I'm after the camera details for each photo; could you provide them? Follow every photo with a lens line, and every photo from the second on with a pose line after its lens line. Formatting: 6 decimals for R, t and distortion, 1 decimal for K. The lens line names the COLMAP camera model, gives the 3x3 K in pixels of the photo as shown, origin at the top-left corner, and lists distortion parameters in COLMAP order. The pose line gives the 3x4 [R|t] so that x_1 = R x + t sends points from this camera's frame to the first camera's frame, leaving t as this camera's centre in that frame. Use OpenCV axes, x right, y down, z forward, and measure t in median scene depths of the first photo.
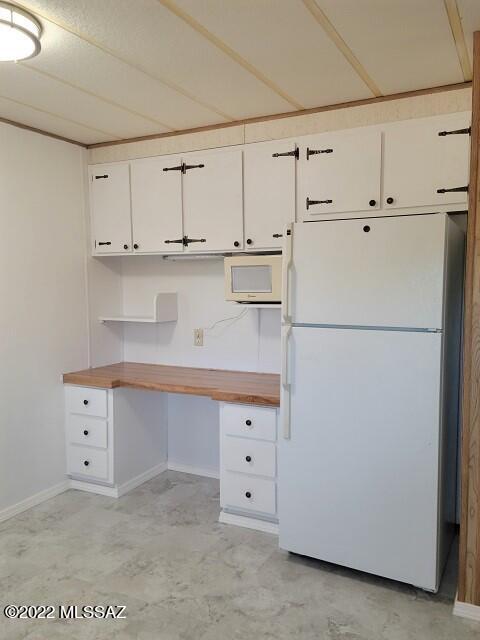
lens RADIAL K [[517.3, 0, 240.0], [0, 517.3, 320.0], [0, 0, 1]] dist [0.125923, -0.139916]
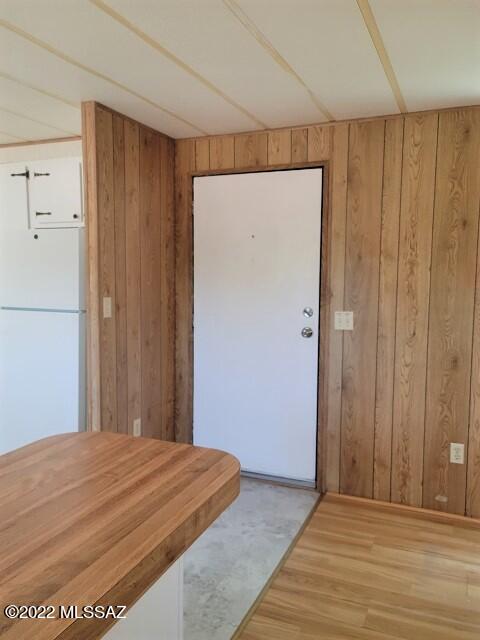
lens RADIAL K [[517.3, 0, 240.0], [0, 517.3, 320.0], [0, 0, 1]] dist [0.125923, -0.139916]
pose [[0.997661, 0.002111, 0.068328, 0.535489], [-0.002218, 0.999996, 0.001487, 0.029758], [-0.068325, -0.001635, 0.997662, -0.309450]]
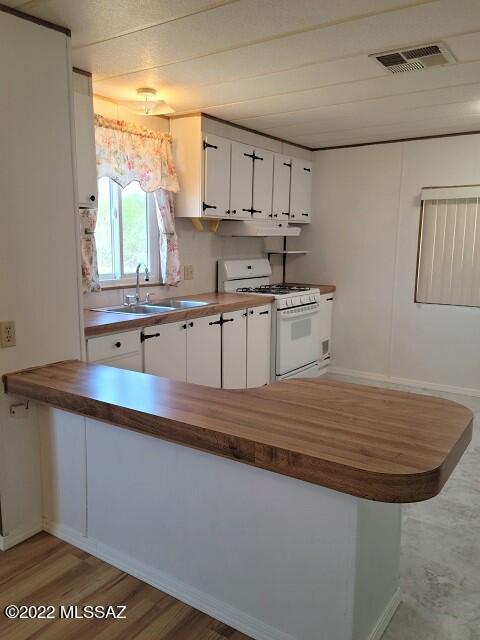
lens RADIAL K [[517.3, 0, 240.0], [0, 517.3, 320.0], [0, 0, 1]] dist [0.125923, -0.139916]
pose [[-0.117644, 0.150503, -0.981585, 1.975268], [-0.105784, 0.980925, 0.163080, -0.072438], [0.987406, 0.123021, -0.099479, 1.081827]]
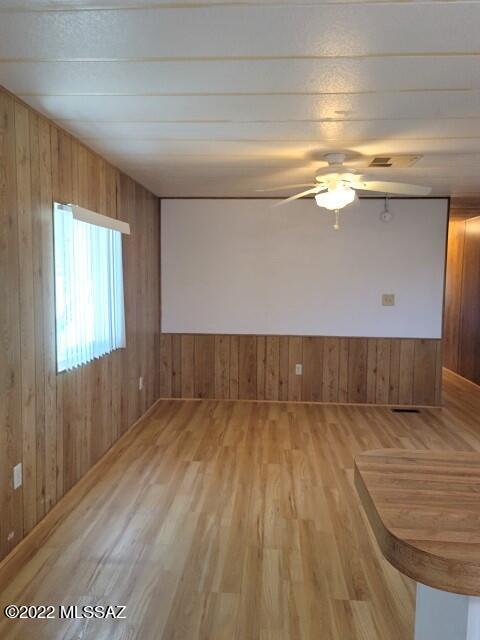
lens RADIAL K [[517.3, 0, 240.0], [0, 517.3, 320.0], [0, 0, 1]] dist [0.125923, -0.139916]
pose [[-0.398211, -0.087689, 0.913093, -0.894068], [0.074252, 0.989072, 0.127368, -0.262347], [-0.914284, 0.118518, -0.387349, 2.538292]]
